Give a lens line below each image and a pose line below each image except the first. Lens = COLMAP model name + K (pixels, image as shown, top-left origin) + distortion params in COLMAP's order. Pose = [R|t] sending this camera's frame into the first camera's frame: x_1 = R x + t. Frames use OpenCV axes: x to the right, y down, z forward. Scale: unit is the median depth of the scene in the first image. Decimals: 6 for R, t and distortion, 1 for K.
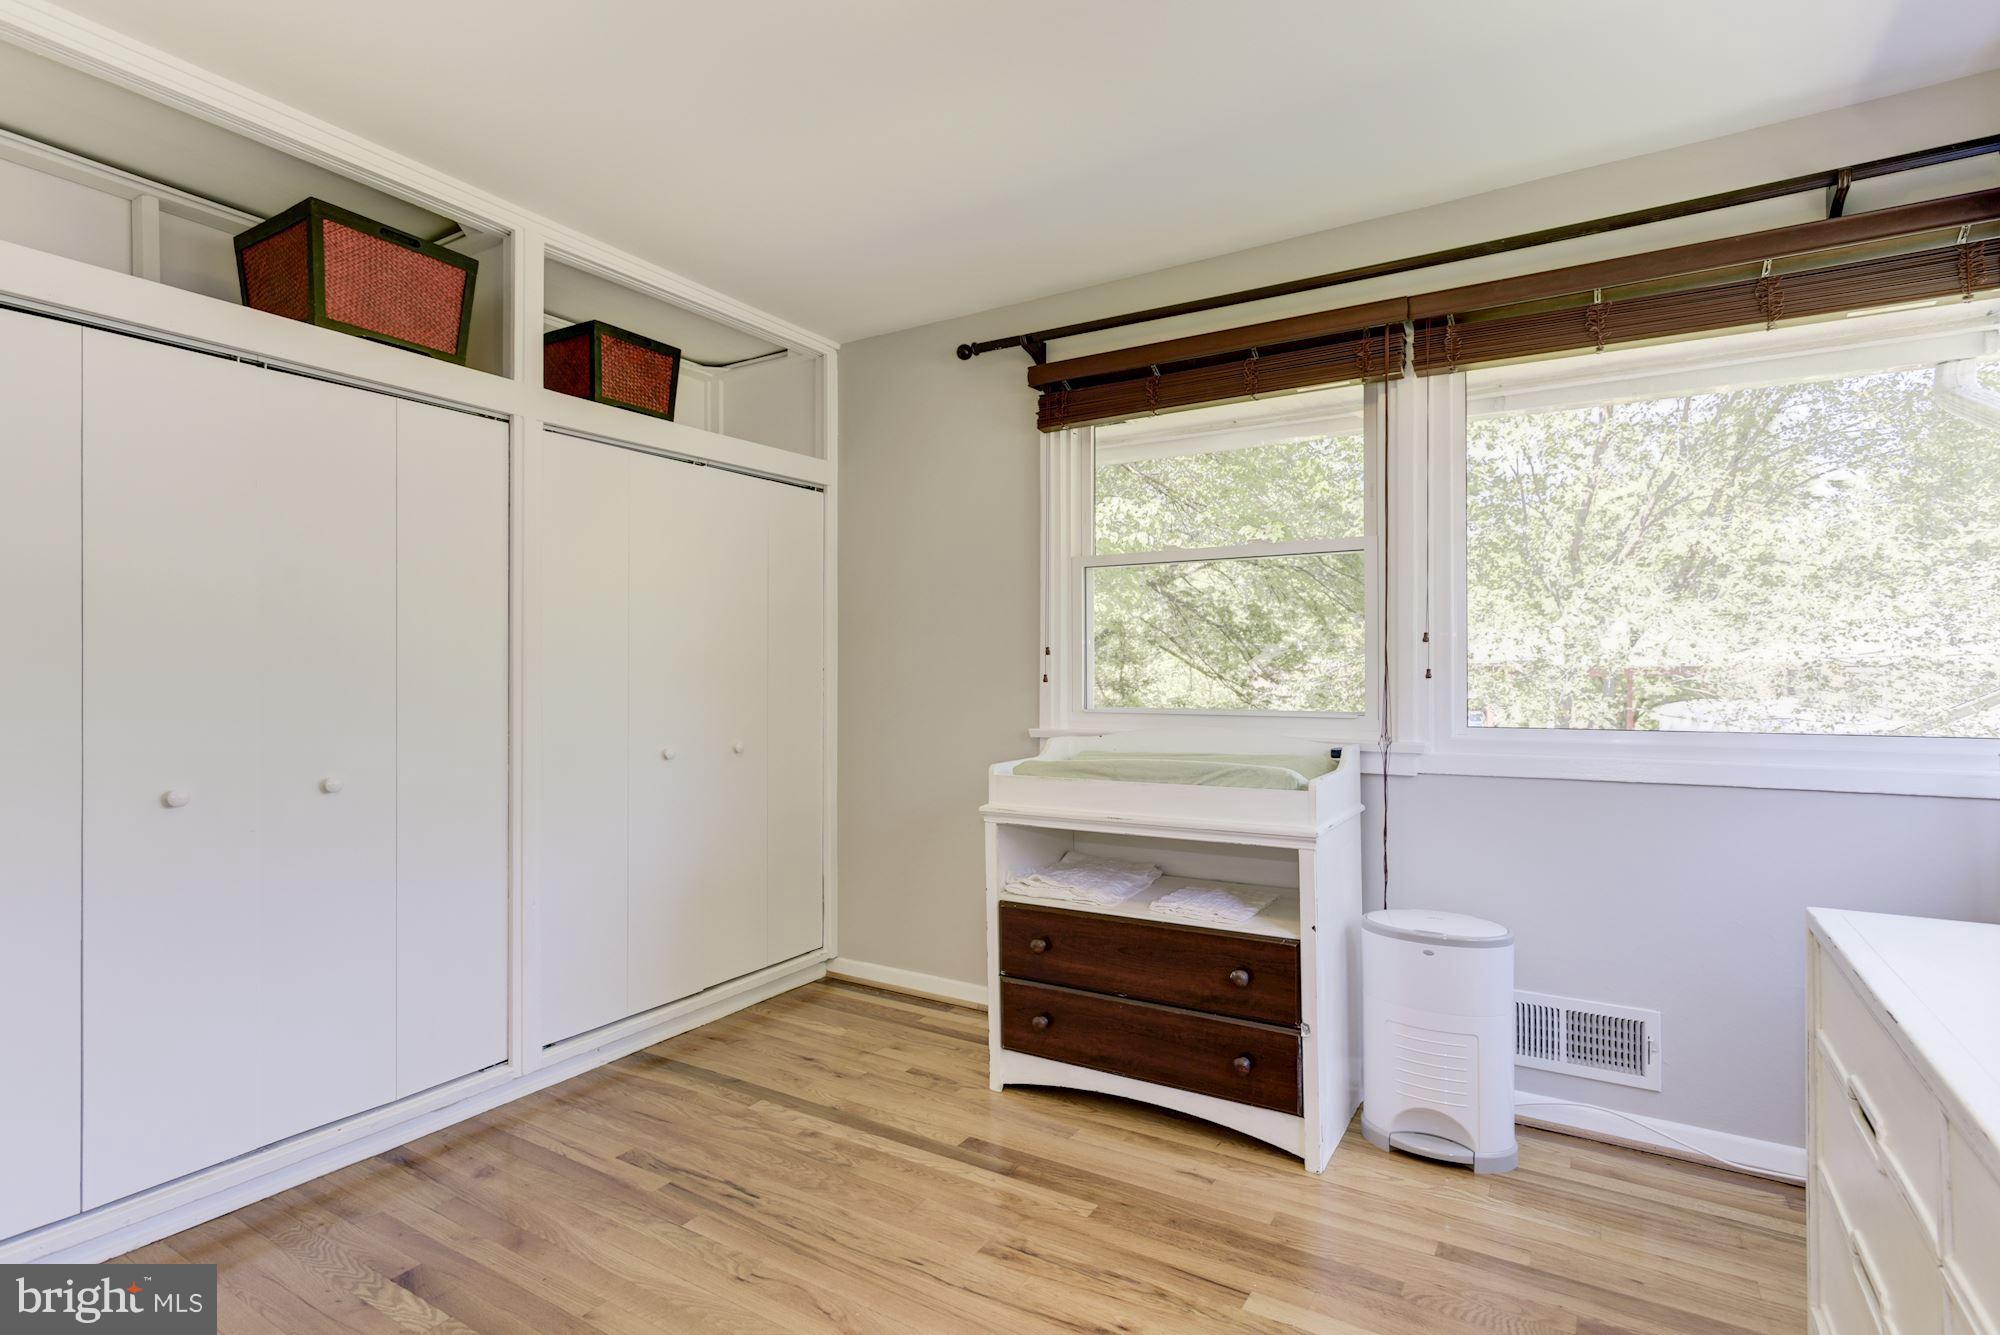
lens RADIAL K [[941.9, 0, 994.1], [0, 941.9, 674.1], [0, 0, 1]] dist [-0.002012, 0.000804]
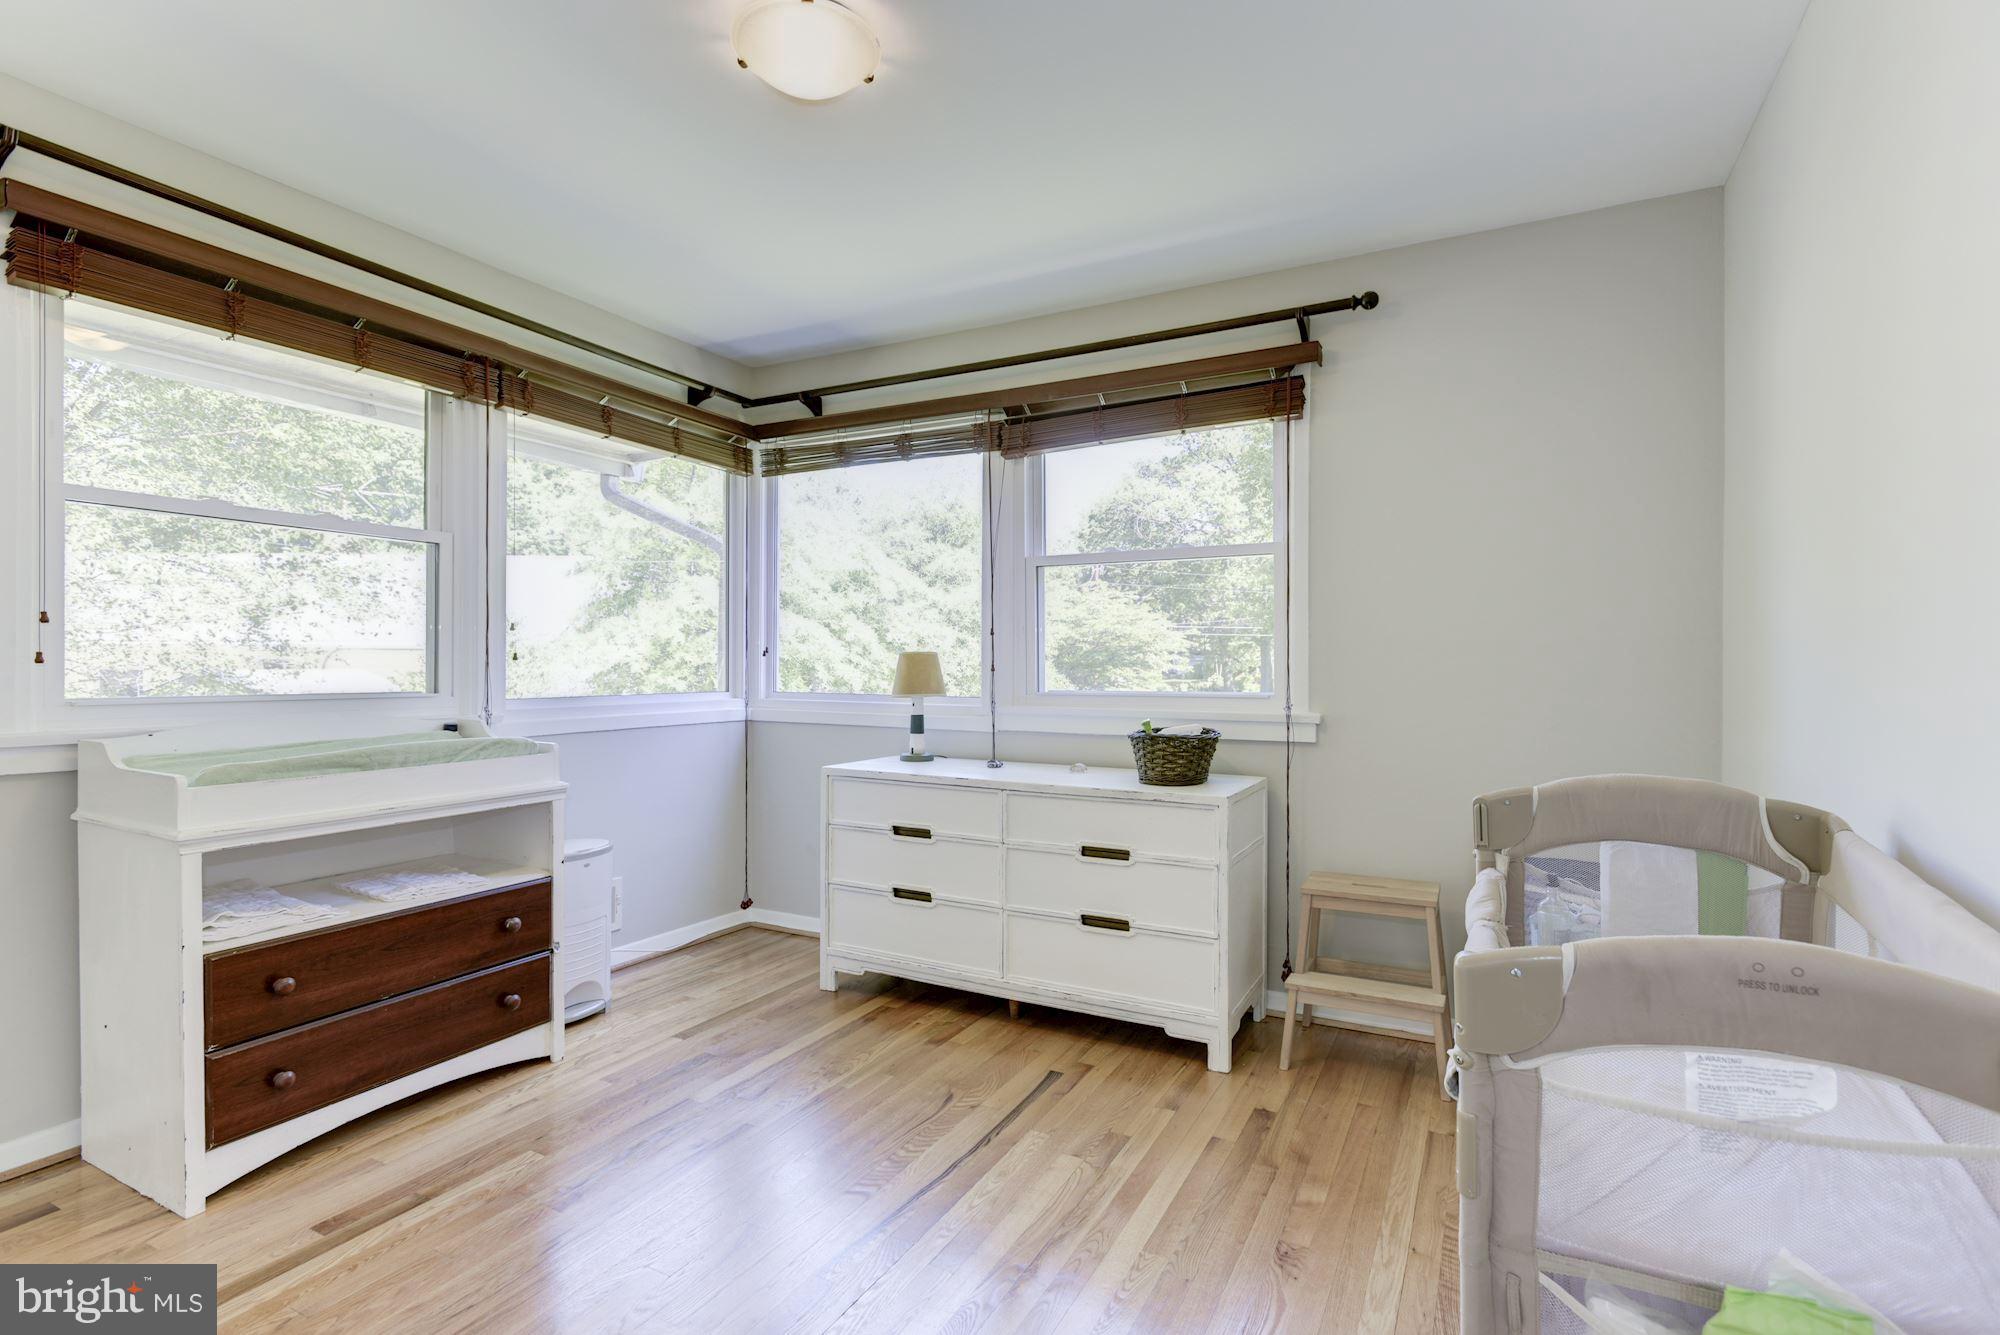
lens RADIAL K [[941.9, 0, 1003.6], [0, 941.9, 670.7], [0, 0, 1]] dist [-0.002012, 0.000804]
pose [[-0.057568, -0.006861, 0.998318, -0.875659], [-0.011330, 0.999916, 0.006219, 0.003654], [-0.998277, -0.010953, -0.057641, 0.468325]]
